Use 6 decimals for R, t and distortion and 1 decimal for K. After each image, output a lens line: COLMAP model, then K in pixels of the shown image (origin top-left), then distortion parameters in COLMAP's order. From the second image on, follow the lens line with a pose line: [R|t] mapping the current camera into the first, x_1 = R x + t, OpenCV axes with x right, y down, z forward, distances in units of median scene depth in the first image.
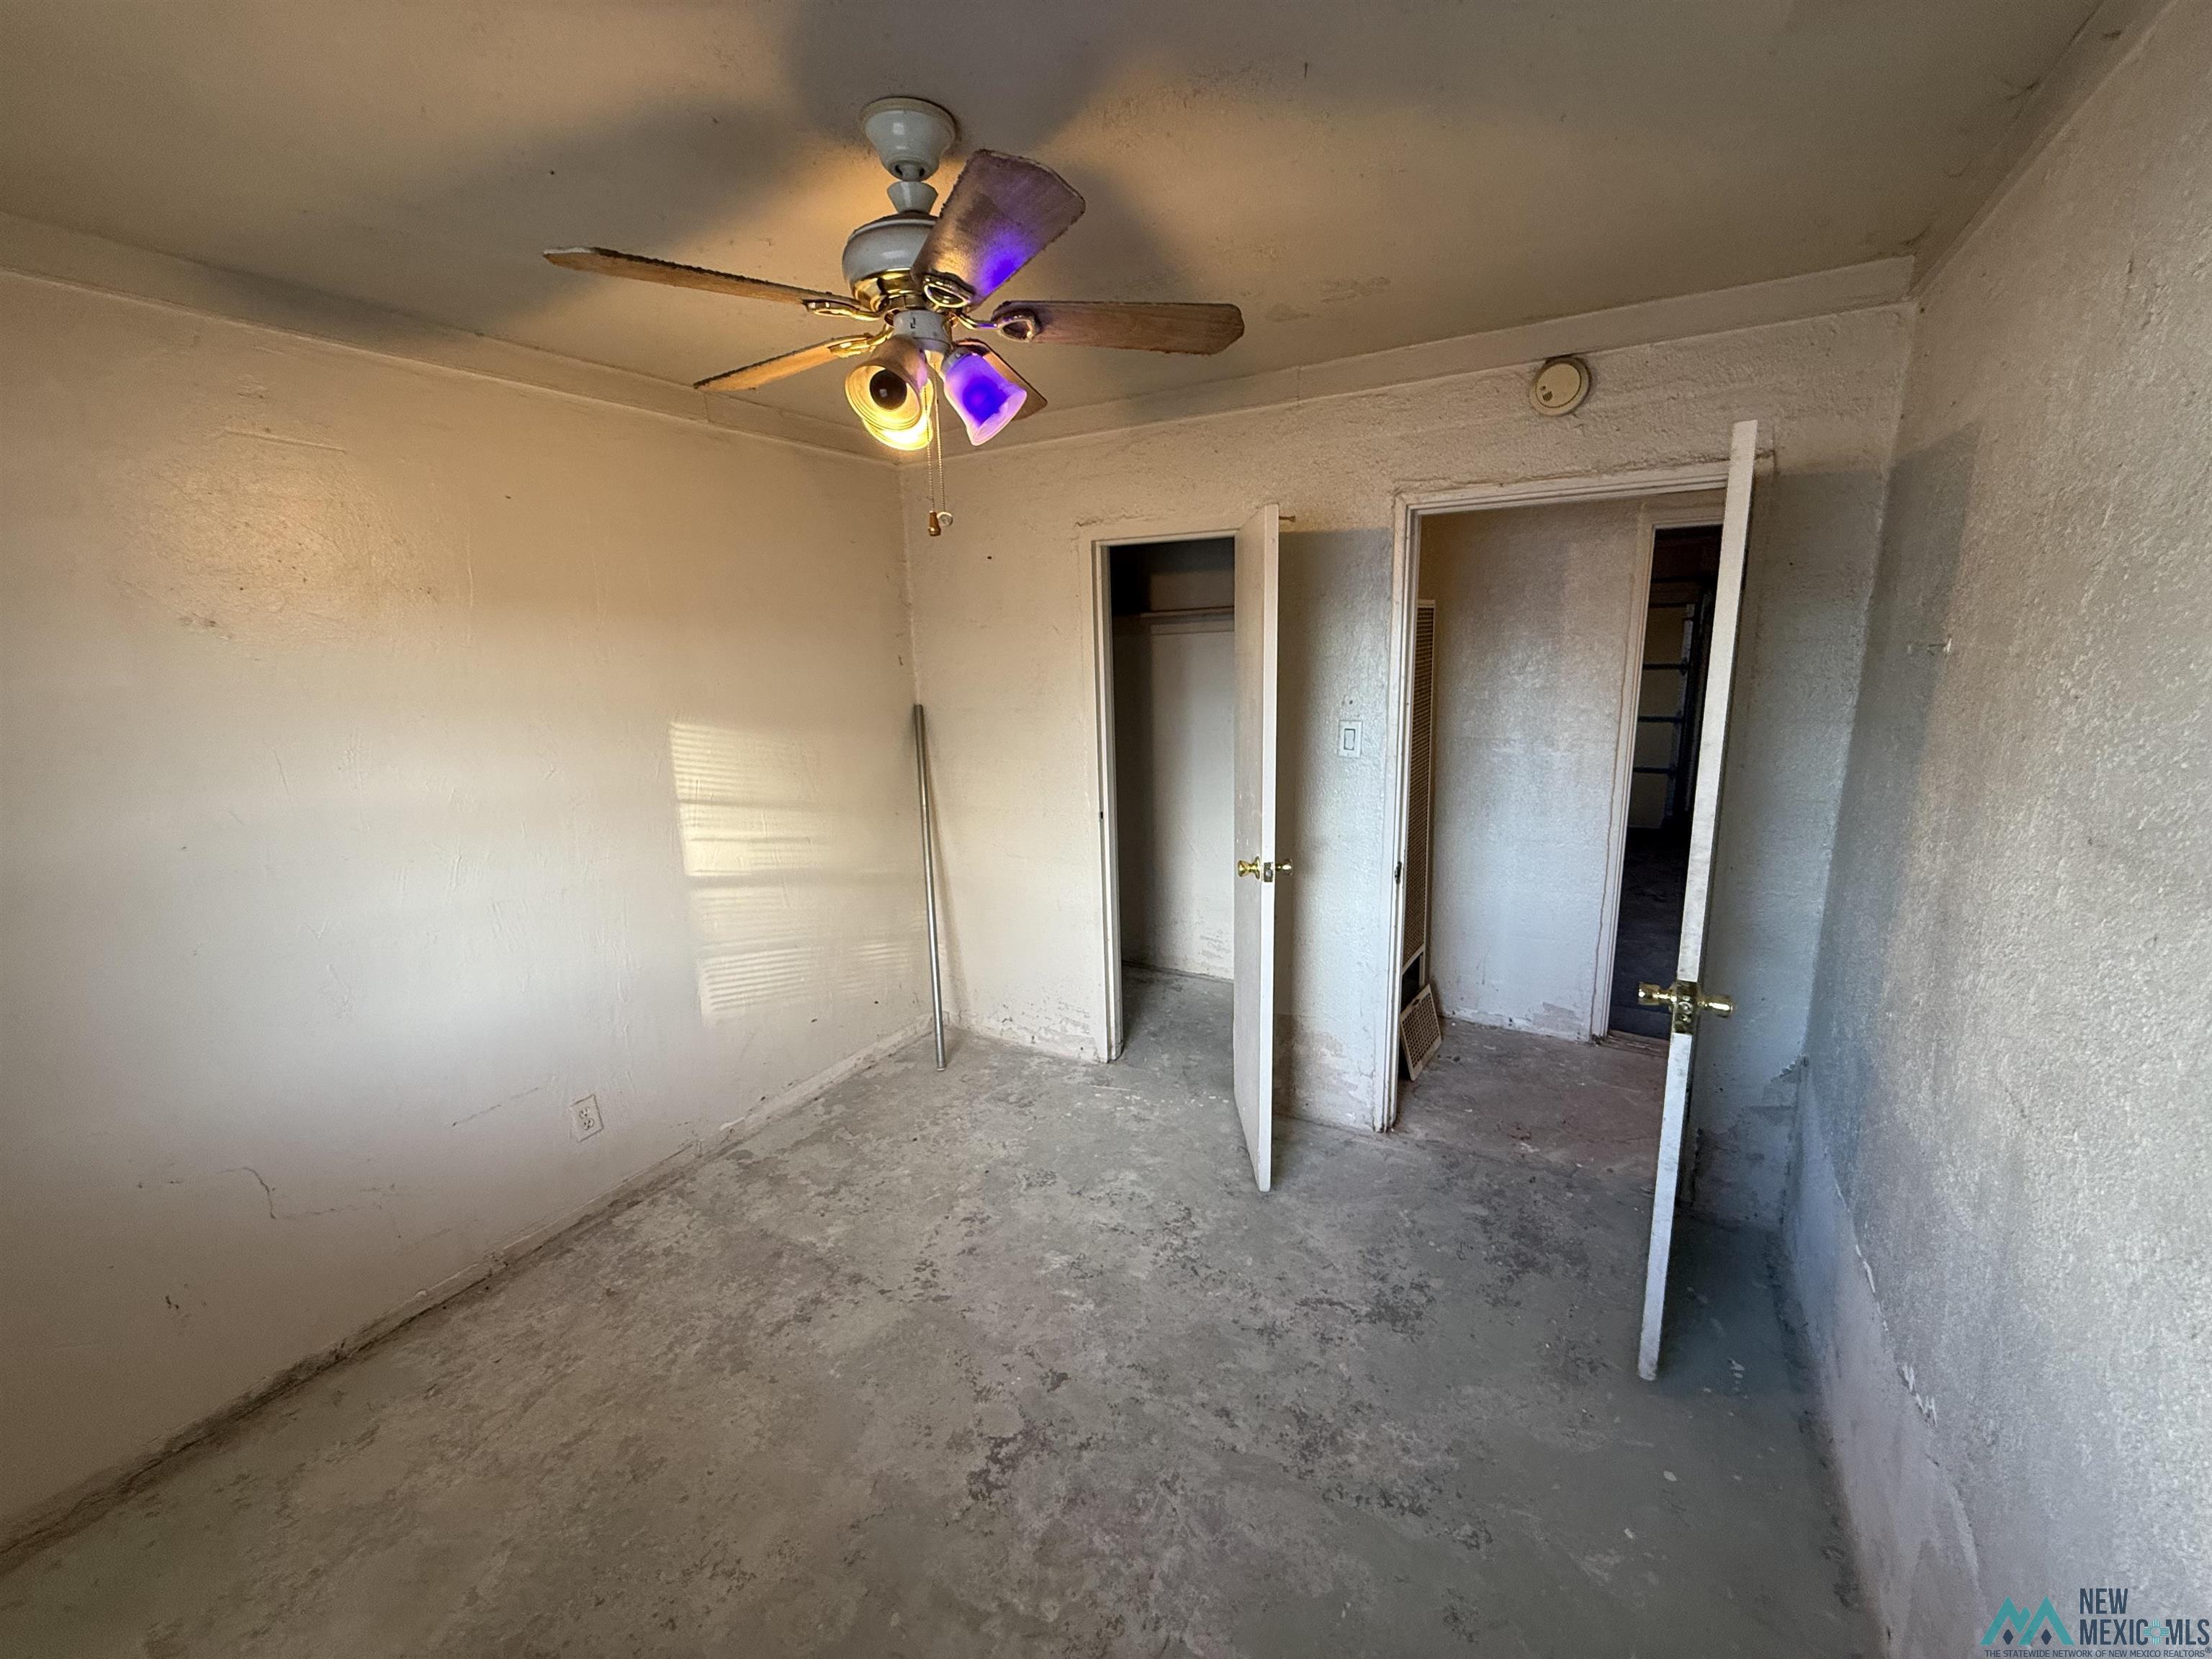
lens RADIAL K [[884.5, 0, 1099.9], [0, 884.5, 831.7], [0, 0, 1]] dist [0.001507, 0.000085]
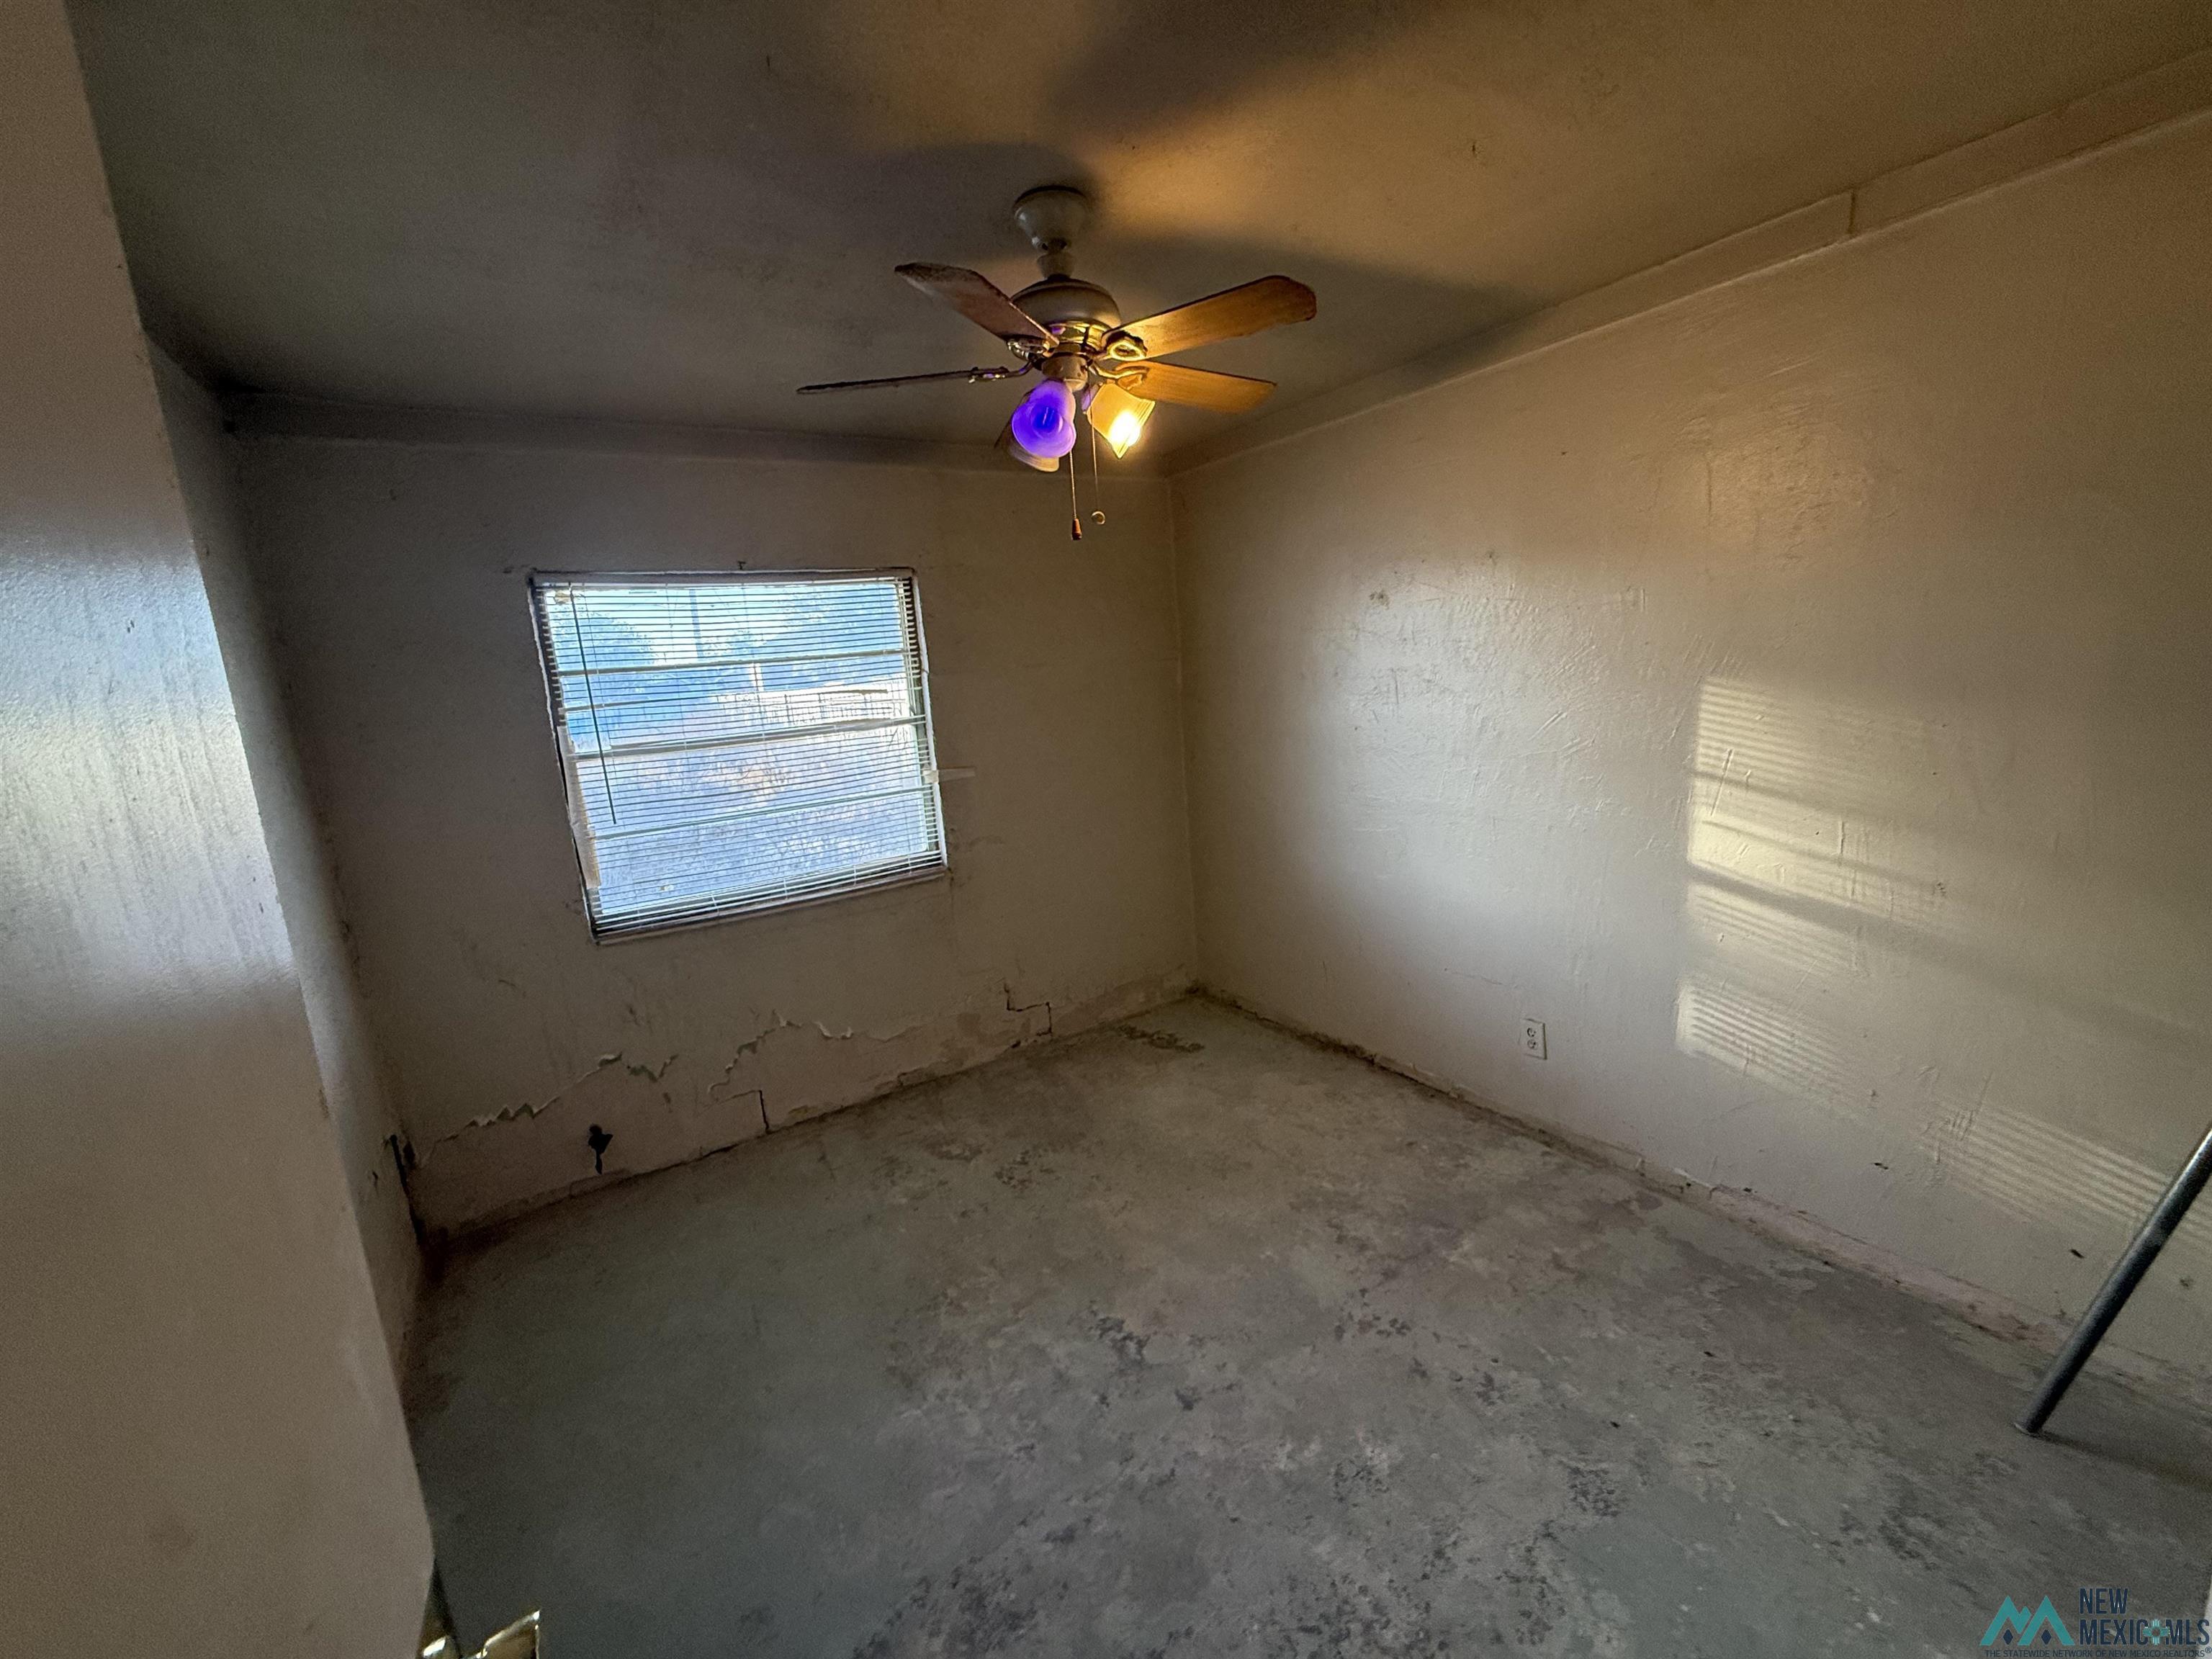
lens RADIAL K [[880.6, 0, 1100.7], [0, 880.6, 832.3], [0, 0, 1]] dist [-0.001304, -0.000391]
pose [[-0.439703, 0.224754, -0.869567, 0.680003], [-0.103823, 0.948973, 0.297777, -0.231345], [0.892122, 0.221214, -0.393931, 1.161494]]
